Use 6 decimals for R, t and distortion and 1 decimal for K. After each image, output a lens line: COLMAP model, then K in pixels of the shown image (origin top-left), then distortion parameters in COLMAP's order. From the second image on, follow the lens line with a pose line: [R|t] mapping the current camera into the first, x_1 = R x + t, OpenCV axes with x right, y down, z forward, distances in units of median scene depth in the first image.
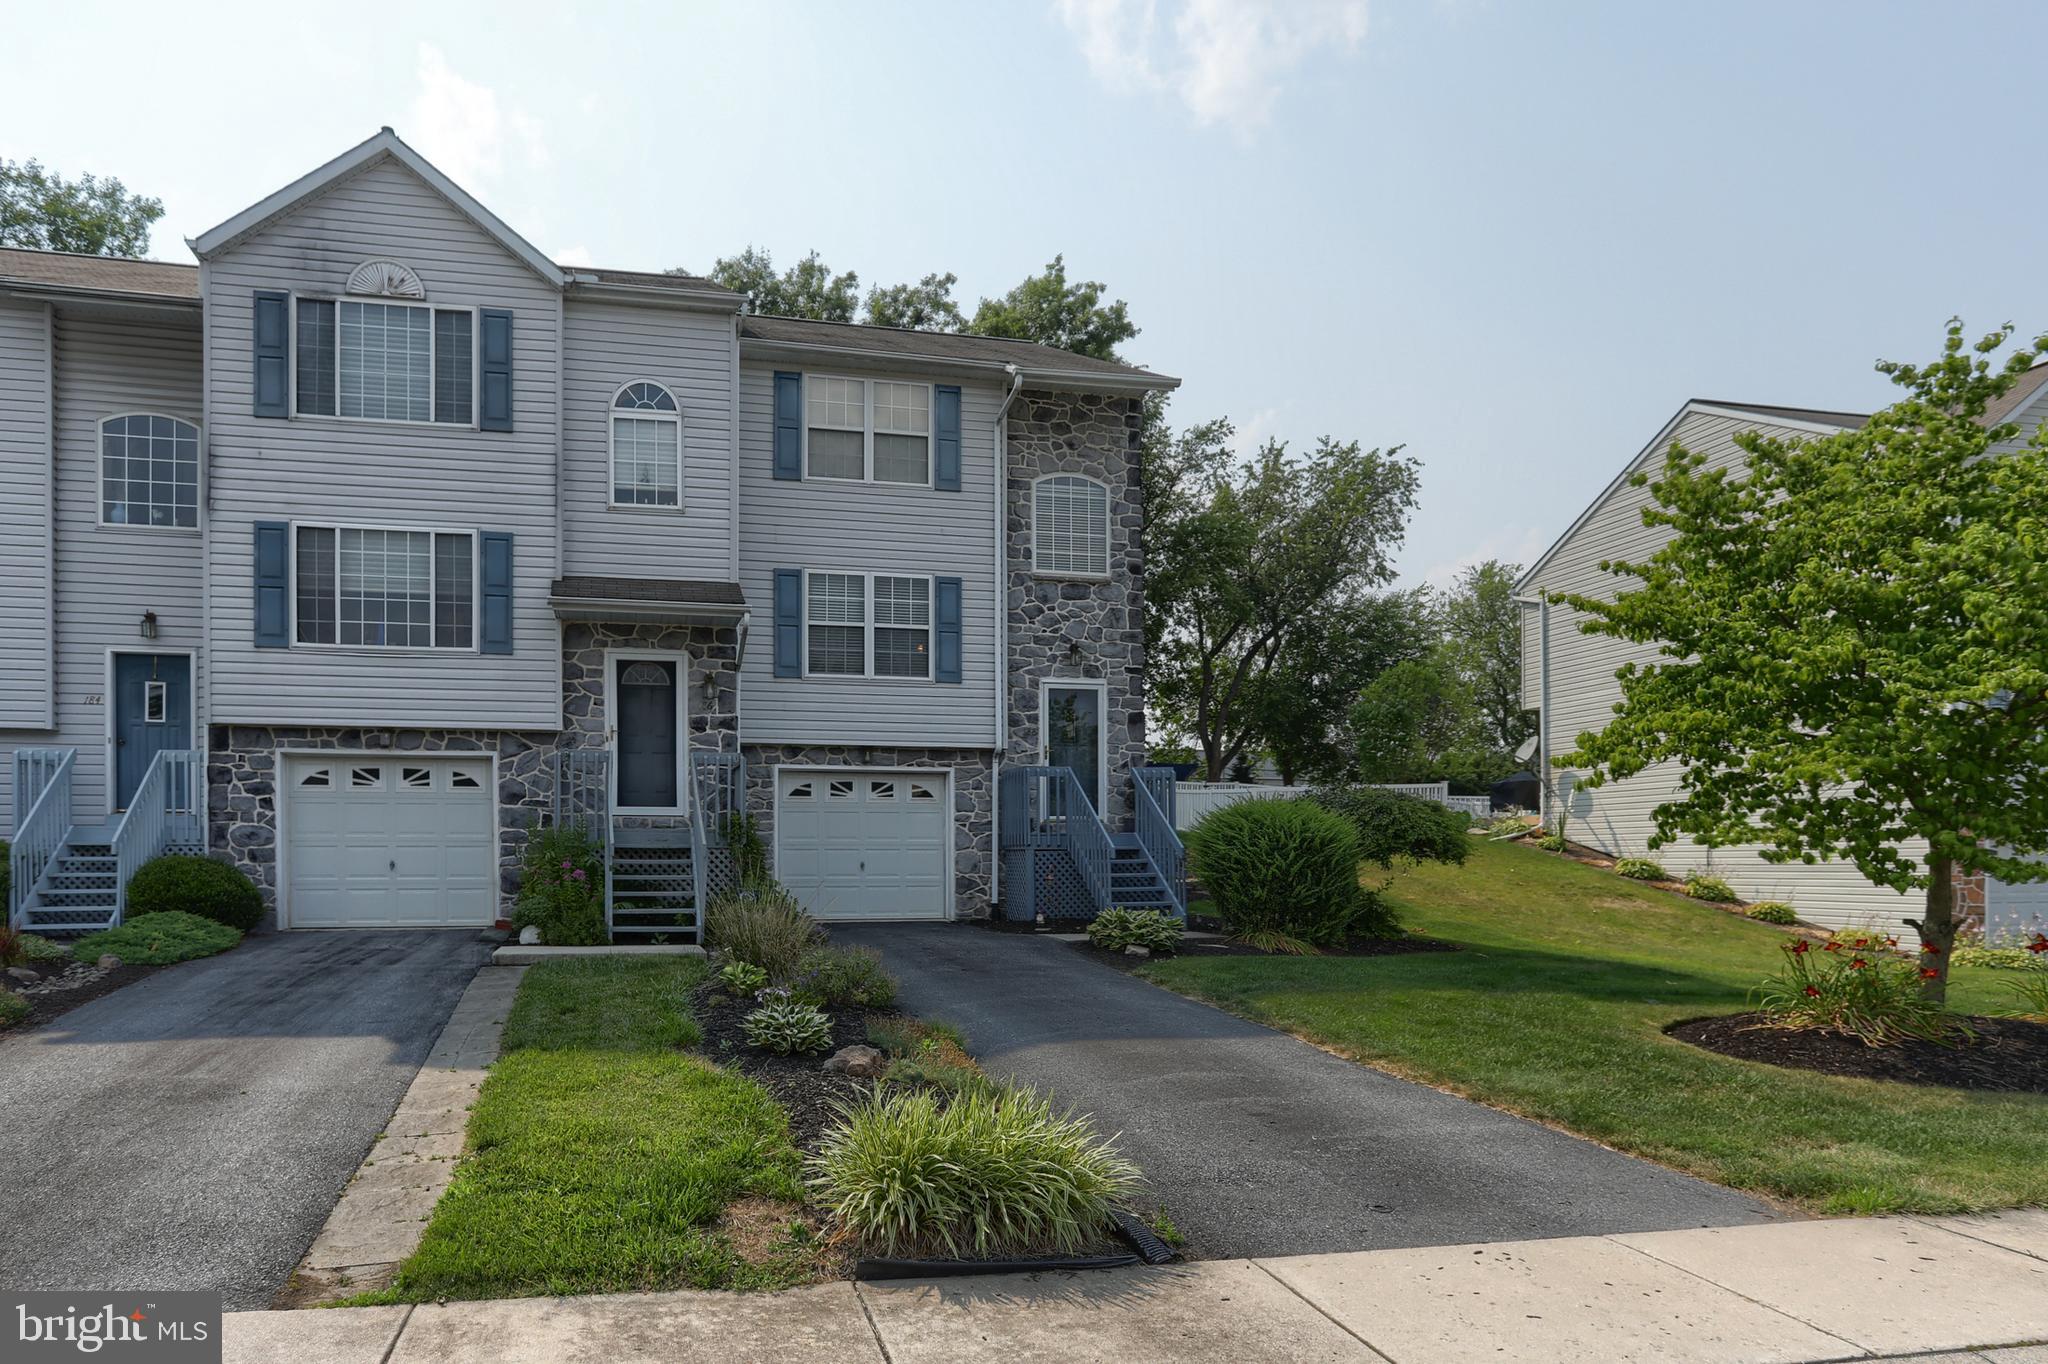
lens RADIAL K [[1076.9, 0, 1014.2], [0, 1076.9, 691.6], [0, 0, 1]] dist [-0.054571, 0.024474]
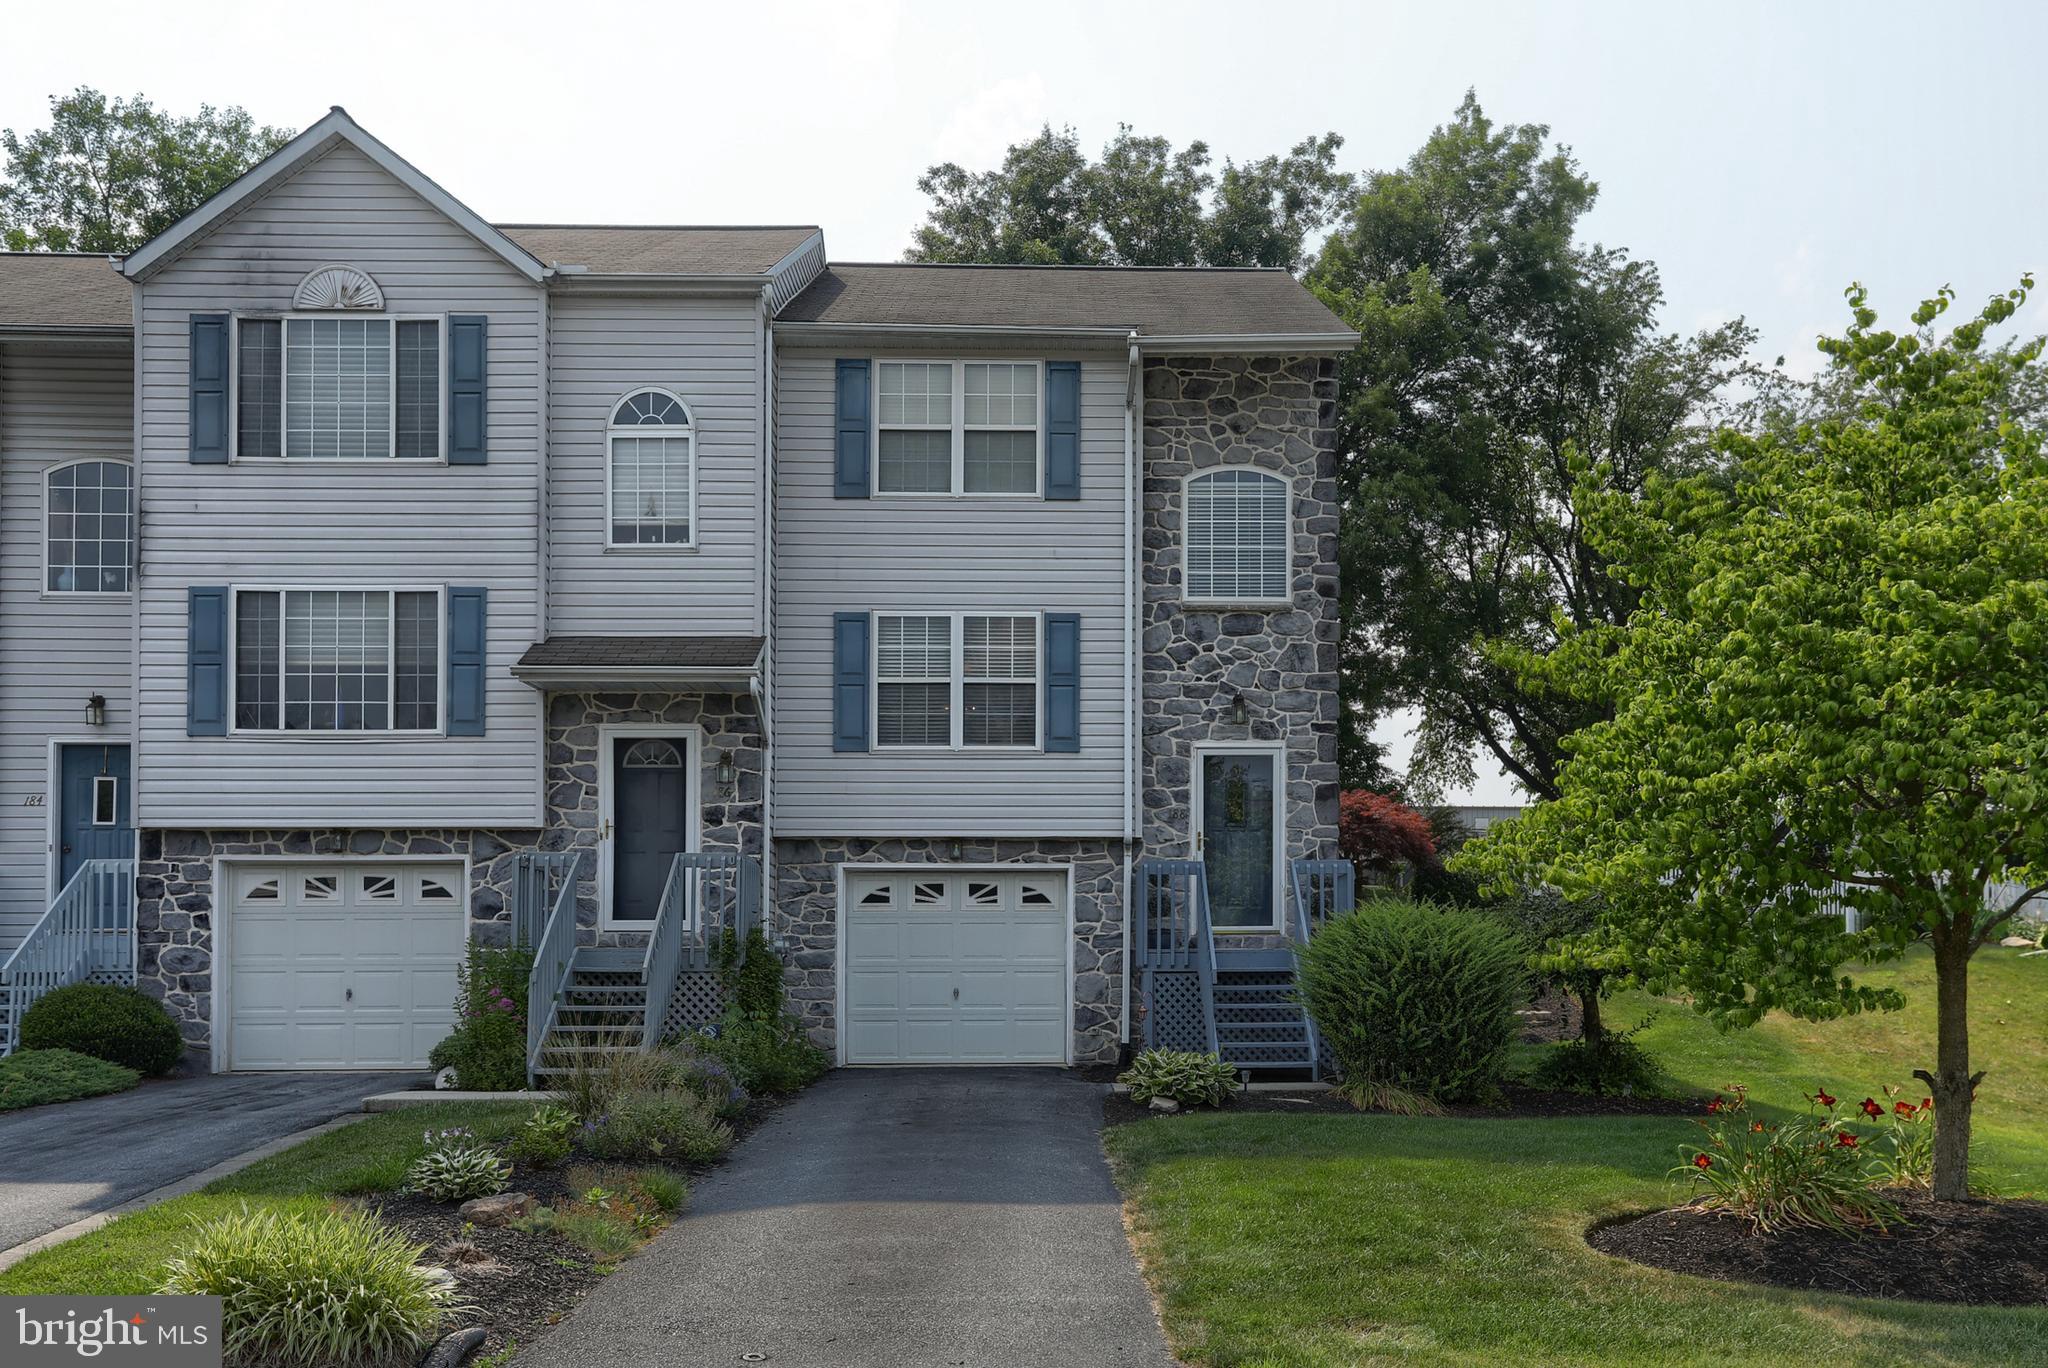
lens RADIAL K [[1657.2, 0, 1405.3], [0, 1657.2, 674.7], [0, 0, 1]] dist [-0.024310, 0.016900]
pose [[0.987065, -0.030445, -0.157406, 0.422724], [0.025963, 0.999199, -0.030454, -0.024204], [0.158207, 0.025974, 0.987064, -0.139783]]
